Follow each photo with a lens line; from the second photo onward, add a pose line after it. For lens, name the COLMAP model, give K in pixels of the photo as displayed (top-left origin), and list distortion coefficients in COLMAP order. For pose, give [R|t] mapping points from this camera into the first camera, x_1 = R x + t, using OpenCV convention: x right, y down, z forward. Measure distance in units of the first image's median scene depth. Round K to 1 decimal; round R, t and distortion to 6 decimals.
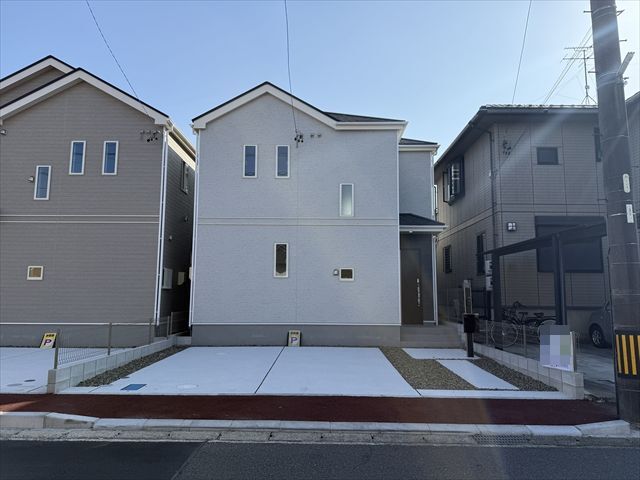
lens RADIAL K [[451.7, 0, 316.8], [0, 451.7, 239.8], [0, 0, 1]] dist [0.046130, -0.047353]
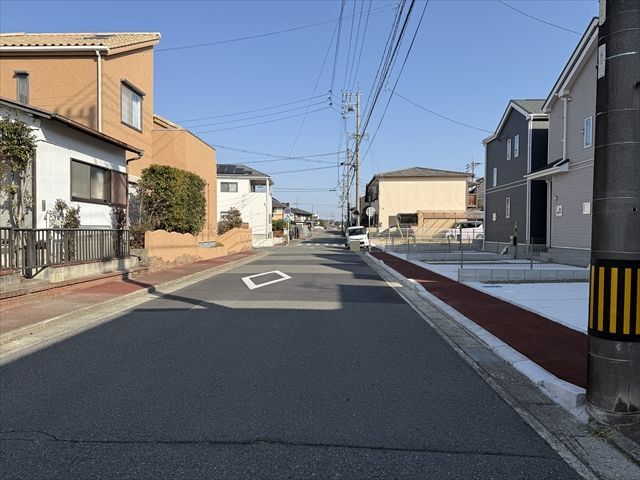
lens RADIAL K [[451.7, 0, 319.5], [0, 451.7, 239.4], [0, 0, 1]] dist [0.046130, -0.047353]
pose [[-0.018857, 0.012317, -0.999746, 0.573184], [0.116888, 0.993094, 0.010030, 0.054199], [0.992966, -0.116669, -0.020167, 0.281193]]
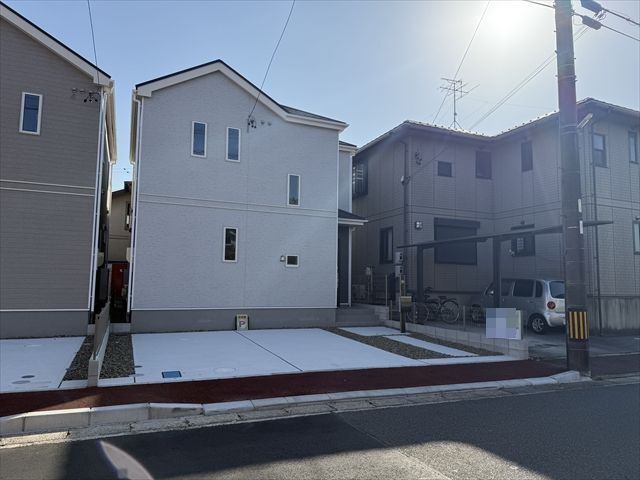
lens RADIAL K [[451.7, 0, 320.4], [0, 451.7, 239.9], [0, 0, 1]] dist [0.046130, -0.047353]
pose [[0.913826, 0.048160, 0.403241, -0.306612], [-0.062370, 0.997807, 0.022172, 0.000448], [-0.401289, -0.045411, 0.914825, 0.008440]]
